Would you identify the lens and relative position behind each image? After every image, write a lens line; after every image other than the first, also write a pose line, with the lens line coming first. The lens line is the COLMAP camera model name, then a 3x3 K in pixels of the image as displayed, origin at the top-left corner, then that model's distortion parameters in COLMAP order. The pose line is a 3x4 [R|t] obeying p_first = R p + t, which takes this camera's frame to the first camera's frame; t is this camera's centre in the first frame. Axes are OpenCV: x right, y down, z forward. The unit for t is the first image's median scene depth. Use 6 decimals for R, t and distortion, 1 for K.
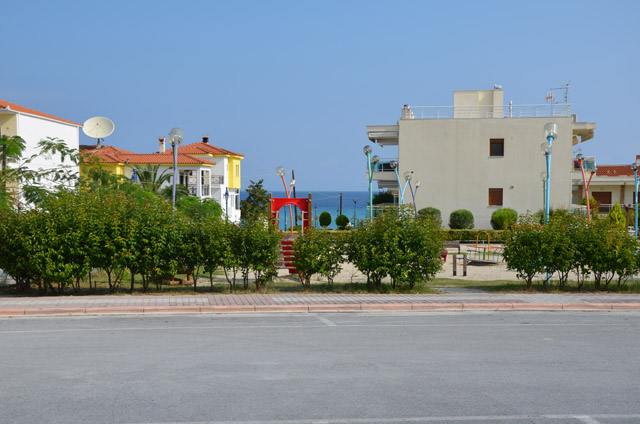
lens RADIAL K [[952.7, 0, 320.8], [0, 952.7, 212.9], [0, 0, 1]] dist [0.165585, 0.000000]
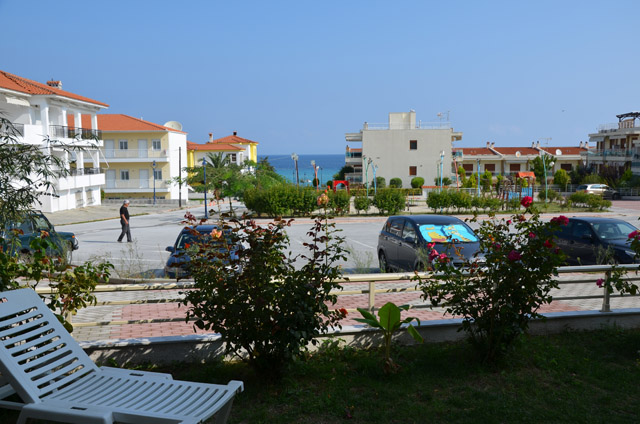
lens RADIAL K [[676.9, 0, 319.0], [0, 676.9, 211.5], [0, 0, 1]] dist [-0.015452, 0.000000]
pose [[0.998124, -0.015631, 0.059193, -0.088129], [0.012071, 0.998124, 0.060028, -0.019133], [-0.060020, -0.059201, 0.996440, -0.350115]]
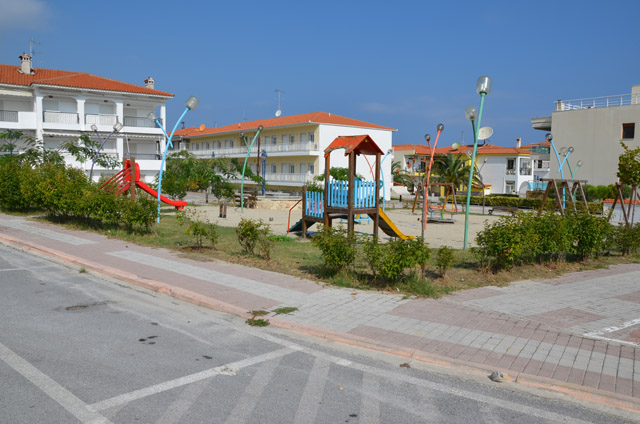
lens RADIAL K [[495.1, 0, 320.2], [0, 495.1, 212.0], [0, 0, 1]] dist [-0.056132, -0.001599]
pose [[0.618304, 0.075678, -0.782287, 0.419036], [-0.038604, 0.997076, 0.065945, 0.004101], [0.784990, -0.010574, 0.619418, 0.363167]]
